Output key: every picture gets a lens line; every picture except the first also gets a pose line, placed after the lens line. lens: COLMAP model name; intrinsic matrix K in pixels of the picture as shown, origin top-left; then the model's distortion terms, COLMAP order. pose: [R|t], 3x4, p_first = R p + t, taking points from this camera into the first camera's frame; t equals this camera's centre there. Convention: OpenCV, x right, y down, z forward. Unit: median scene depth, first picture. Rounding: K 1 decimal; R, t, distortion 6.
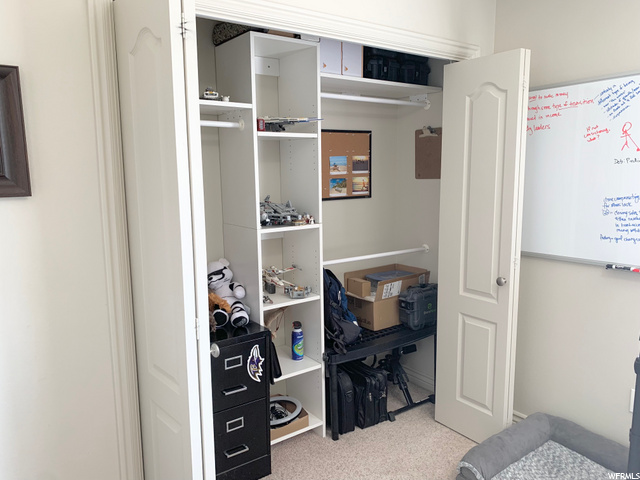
lens RADIAL K [[488.3, 0, 320.2], [0, 488.3, 240.3], [0, 0, 1]] dist [0.002451, -0.028804]
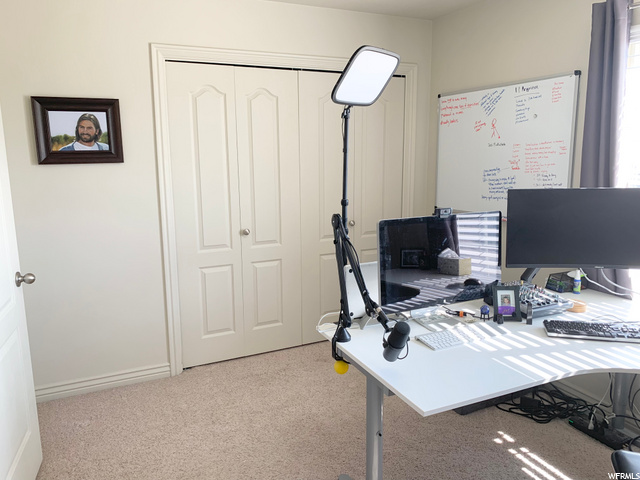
lens RADIAL K [[488.3, 0, 320.0], [0, 488.3, 238.7], [0, 0, 1]] dist [0.002451, -0.028804]
pose [[0.985595, 0.033620, -0.165746, 0.353234], [-0.027389, 0.998835, 0.039732, 0.076720], [0.166889, -0.034620, 0.985368, -0.555205]]
